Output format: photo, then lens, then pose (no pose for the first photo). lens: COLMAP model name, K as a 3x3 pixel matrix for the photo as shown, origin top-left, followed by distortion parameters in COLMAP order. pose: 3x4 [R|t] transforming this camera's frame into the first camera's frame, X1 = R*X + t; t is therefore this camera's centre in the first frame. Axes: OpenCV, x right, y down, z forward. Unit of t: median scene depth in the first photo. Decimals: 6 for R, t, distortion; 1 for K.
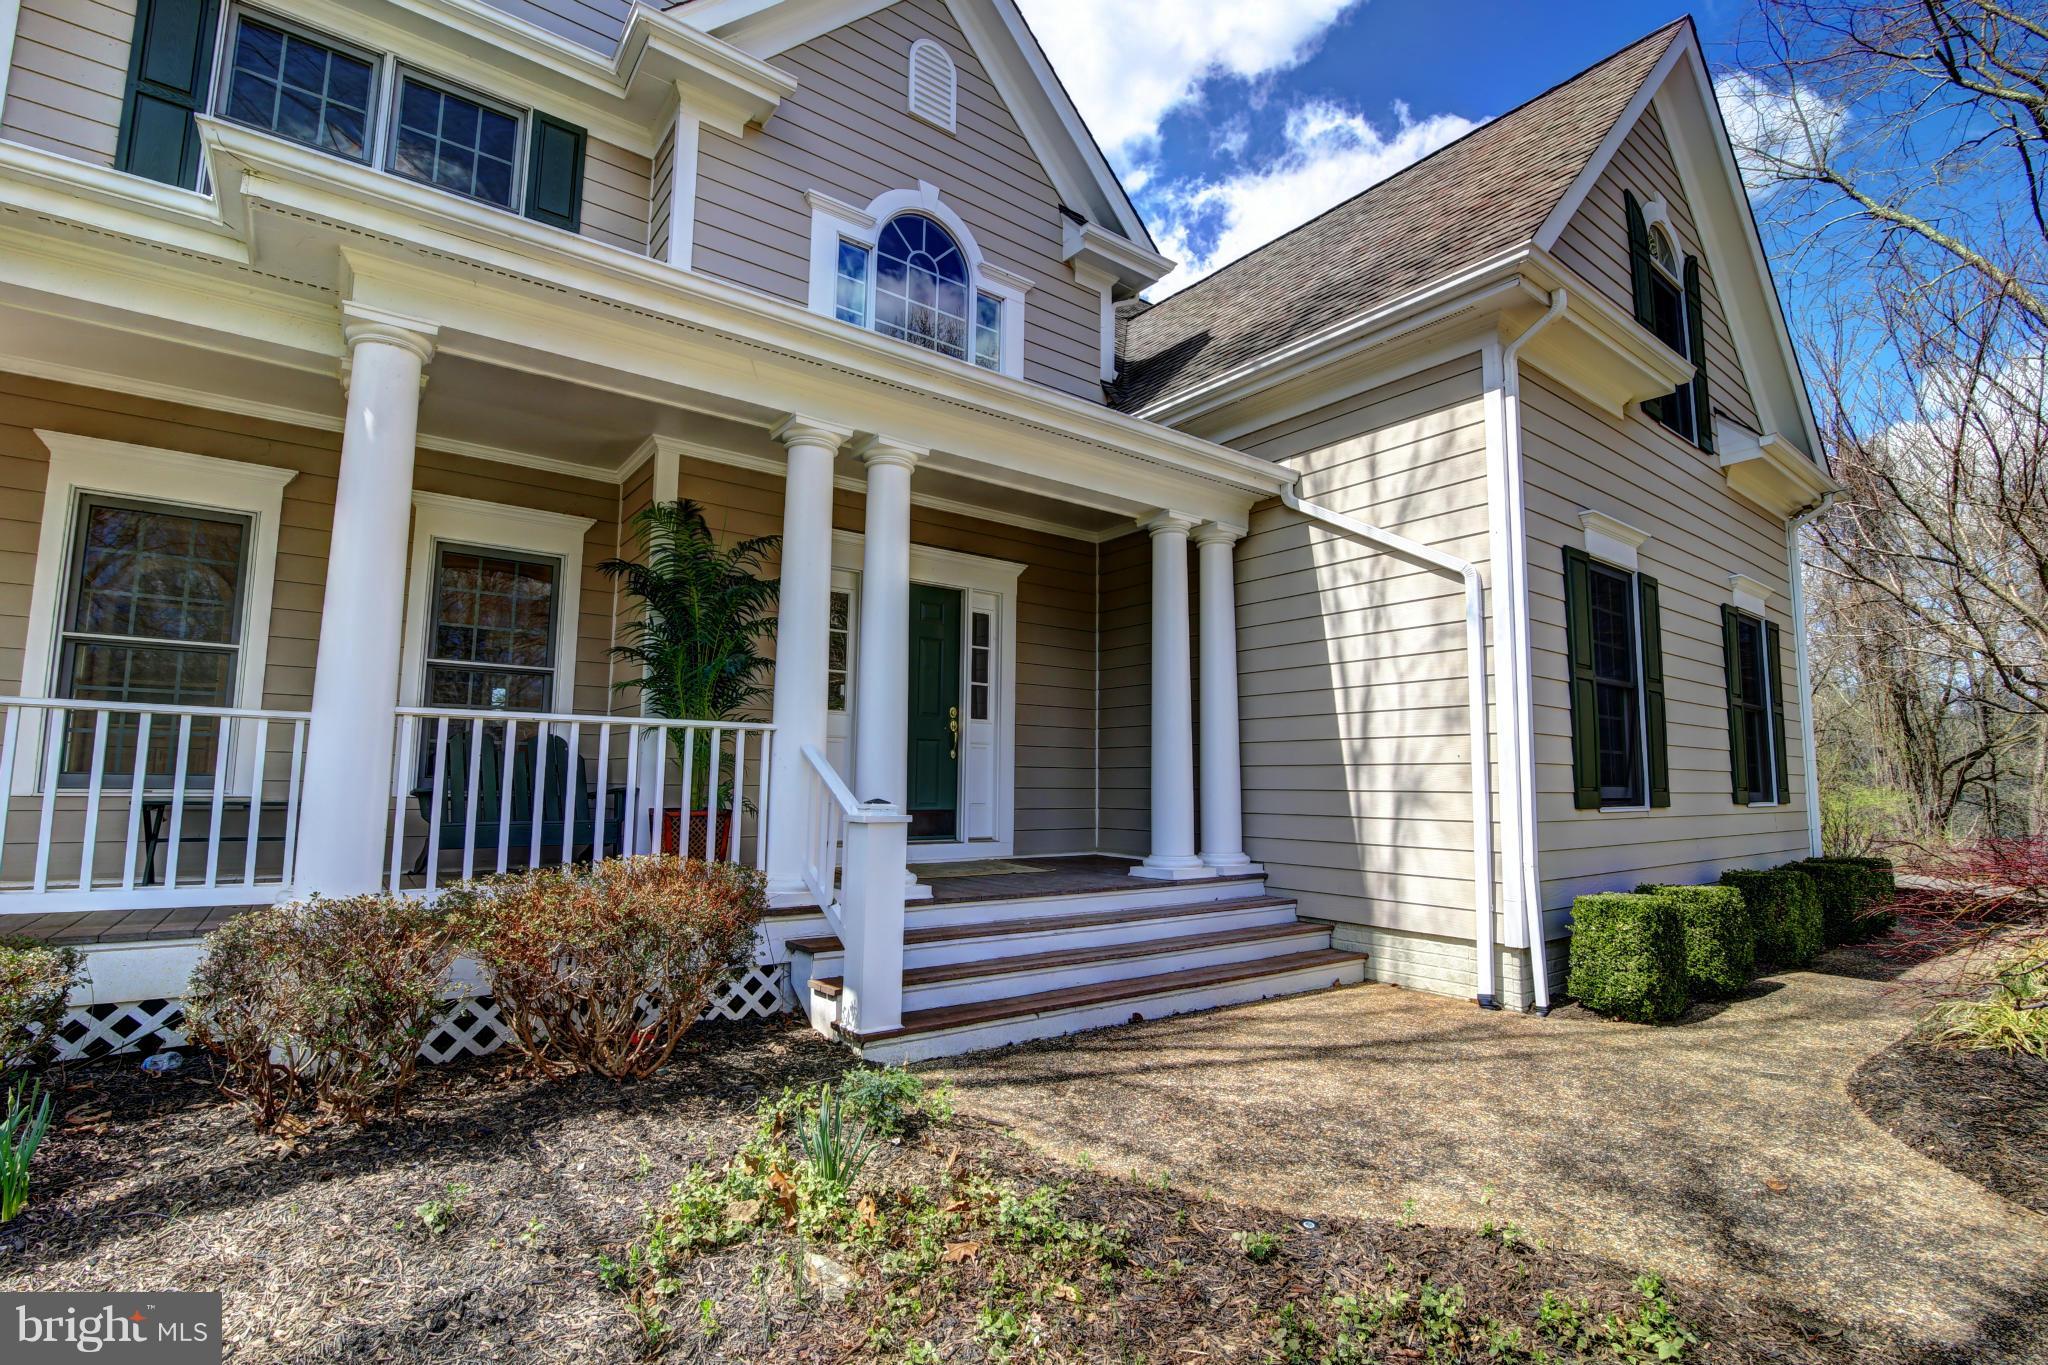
lens RADIAL K [[944.8, 0, 1024.0], [0, 944.8, 682.5], [0, 0, 1]] dist [-0.023617, 0.001314]
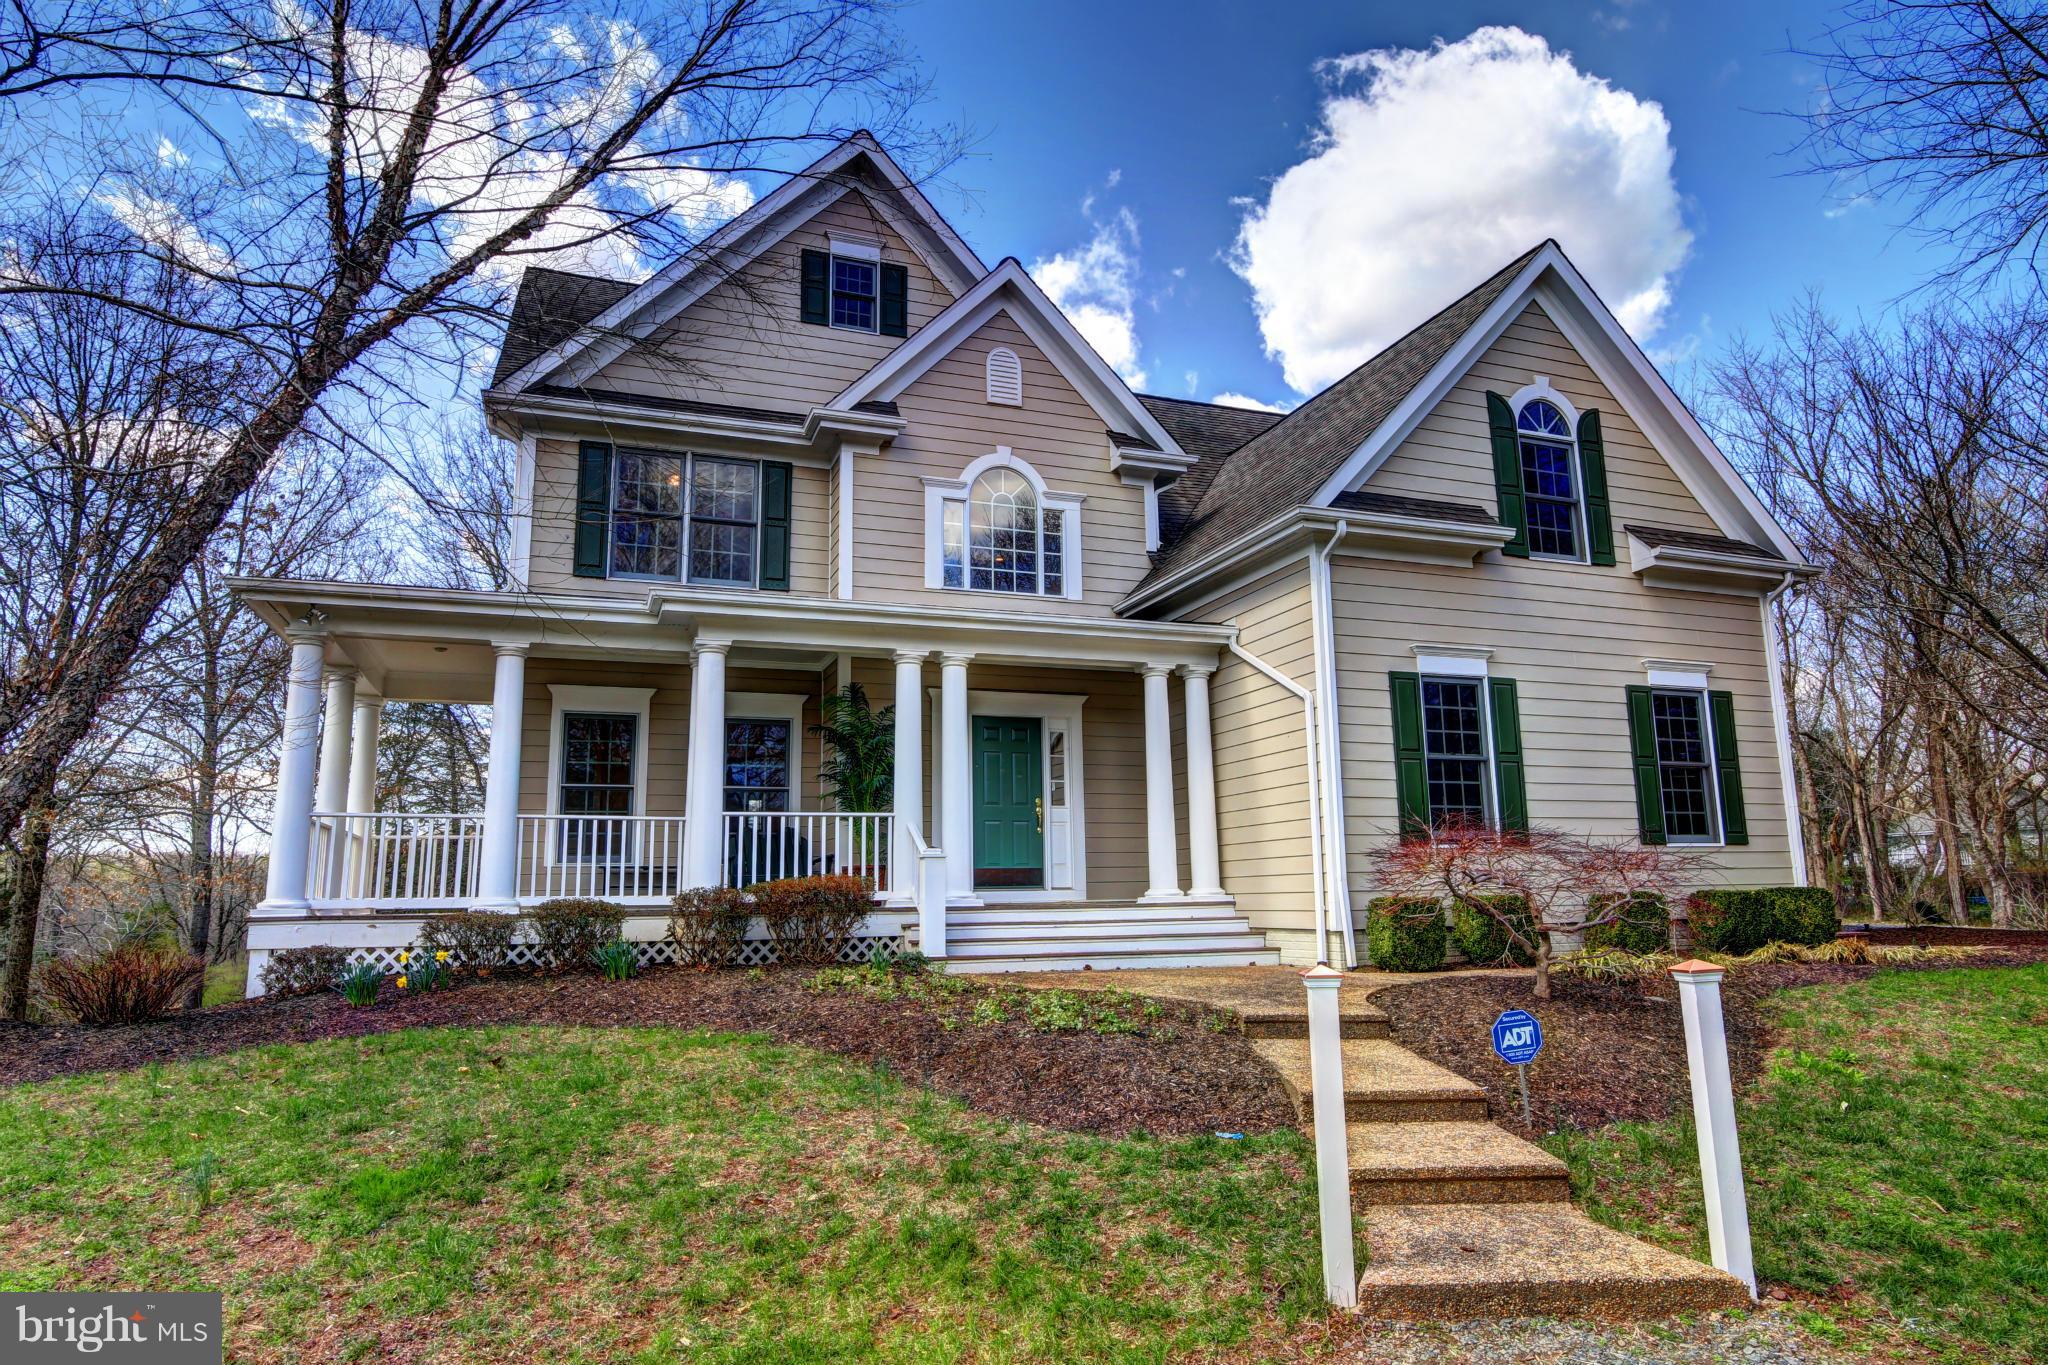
lens RADIAL K [[1213.1, 0, 1024.0], [0, 1213.1, 682.5], [0, 0, 1]] dist [-0.003050, 0.000530]
pose [[0.958985, -0.074998, -0.273354, 0.520915], [0.056221, 0.995529, -0.075899, -0.012981], [0.277824, 0.057418, 0.958915, -0.995550]]
